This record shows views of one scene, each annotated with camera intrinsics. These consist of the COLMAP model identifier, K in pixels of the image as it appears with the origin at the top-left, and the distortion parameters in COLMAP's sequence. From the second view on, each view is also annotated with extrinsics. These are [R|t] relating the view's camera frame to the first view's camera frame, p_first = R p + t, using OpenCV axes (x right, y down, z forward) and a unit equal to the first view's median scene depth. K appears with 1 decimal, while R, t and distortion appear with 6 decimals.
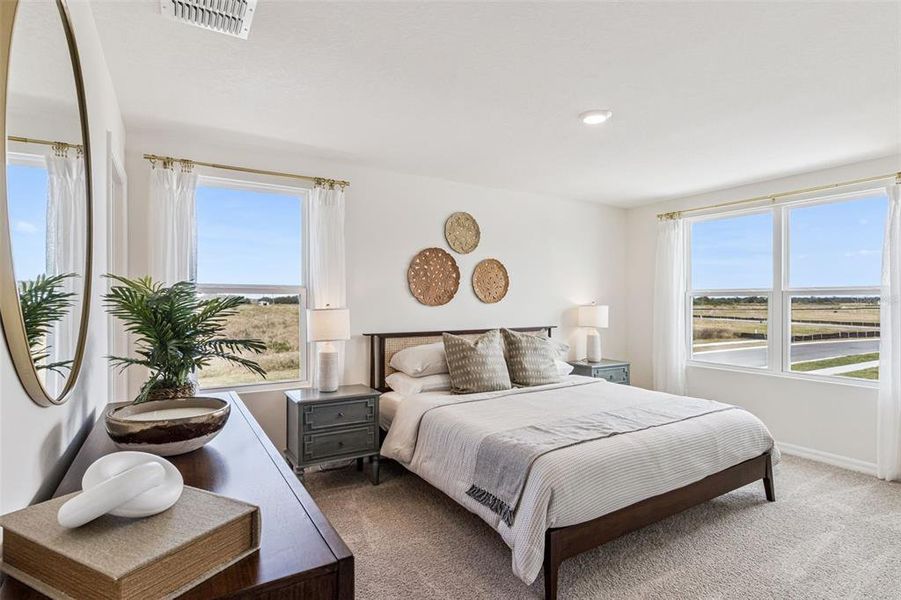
lens RADIAL K [[471.2, 0, 452.5], [0, 471.2, 292.0], [0, 0, 1]] dist [0.000530, 0.000085]
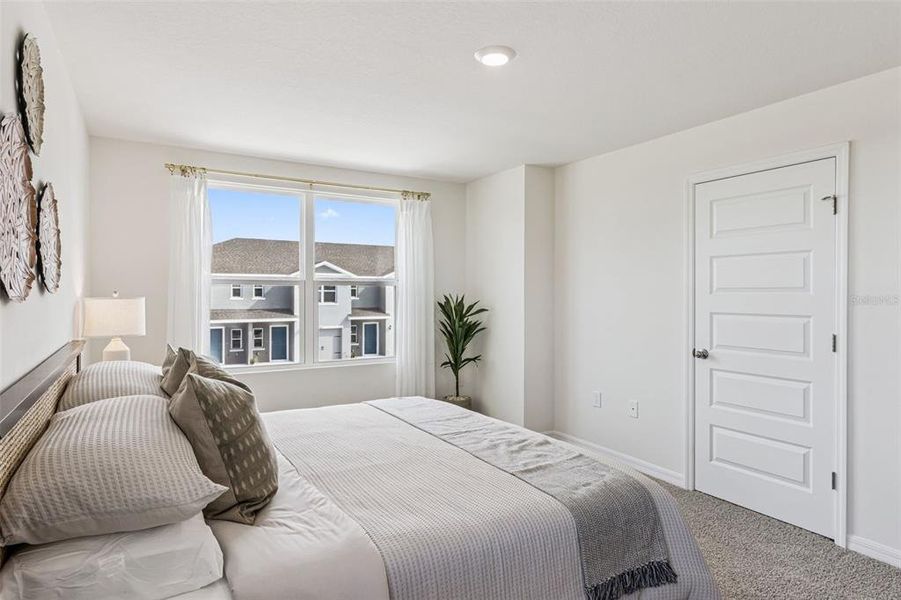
lens RADIAL K [[517.7, 0, 450.9], [0, 517.7, 291.3], [0, 0, 1]] dist [0.002723, 0.000456]
pose [[0.006833, -0.000046, 0.999977, -0.573183], [-0.017682, 0.999844, 0.000167, 0.022688], [-0.999820, -0.017683, 0.006831, 1.074229]]
